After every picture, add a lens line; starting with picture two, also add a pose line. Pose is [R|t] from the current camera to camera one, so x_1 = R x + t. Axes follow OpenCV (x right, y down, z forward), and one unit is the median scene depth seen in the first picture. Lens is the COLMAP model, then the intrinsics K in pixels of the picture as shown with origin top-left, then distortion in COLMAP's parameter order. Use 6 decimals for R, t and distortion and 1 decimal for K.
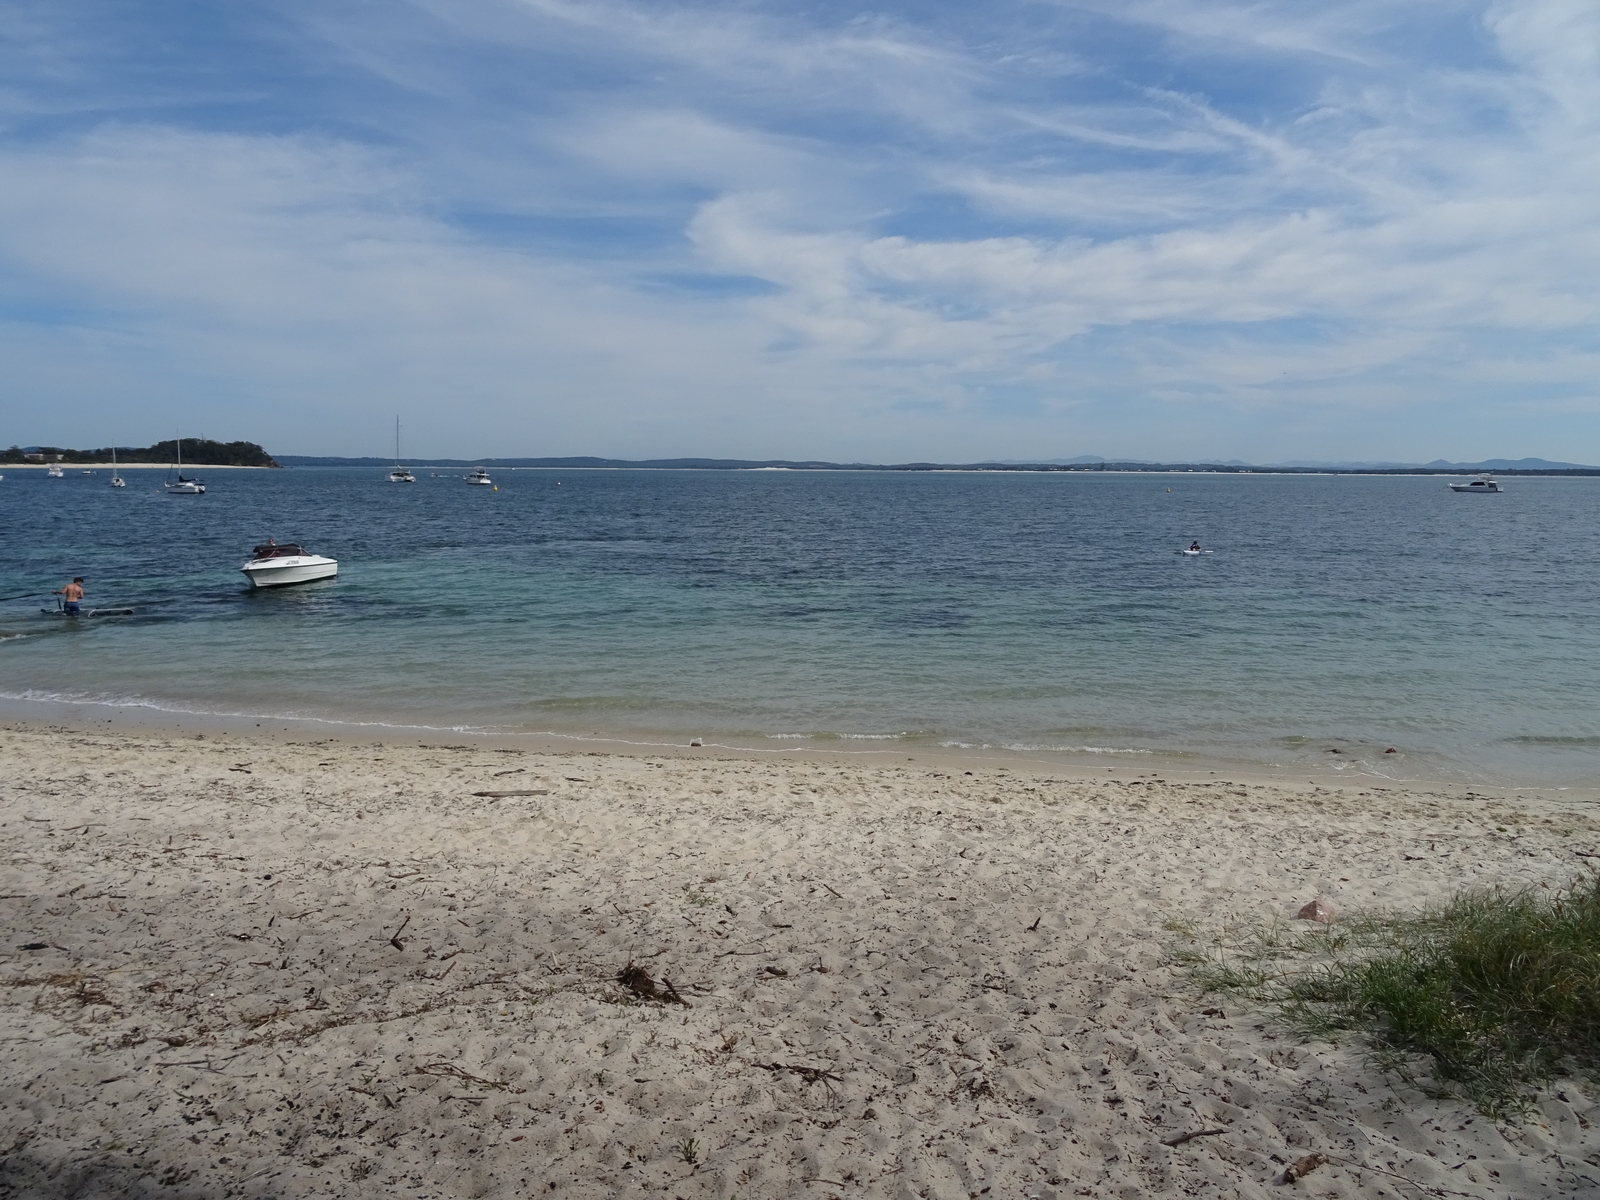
lens RADIAL K [[1254.0, 0, 799.3], [0, 1254.0, 599.1], [0, 0, 1]] dist [-0.015674, -0.009106]
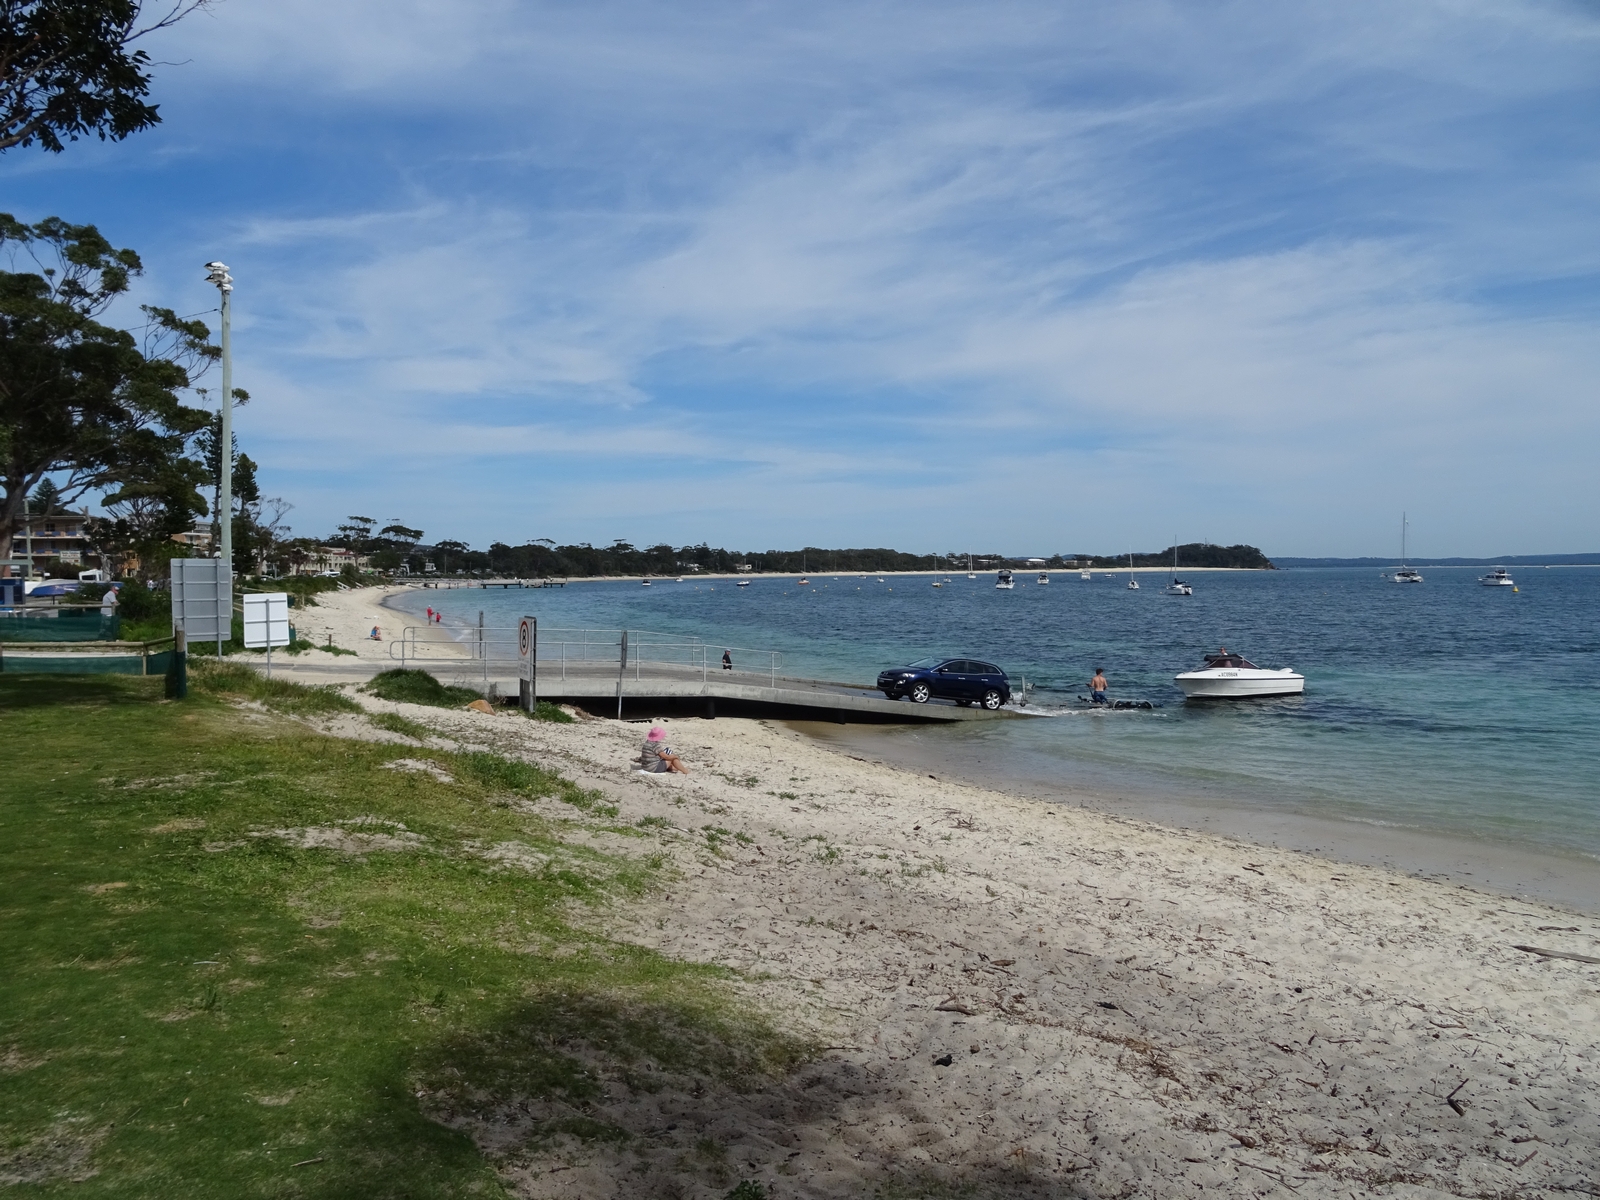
lens RADIAL K [[1254.0, 0, 799.9], [0, 1254.0, 599.9], [0, 0, 1]] dist [-0.015674, -0.009106]
pose [[0.612859, -0.003629, -0.790184, 0.117578], [-0.077075, 0.994947, -0.064348, 0.011308], [0.786424, 0.100339, 0.609483, 0.065653]]
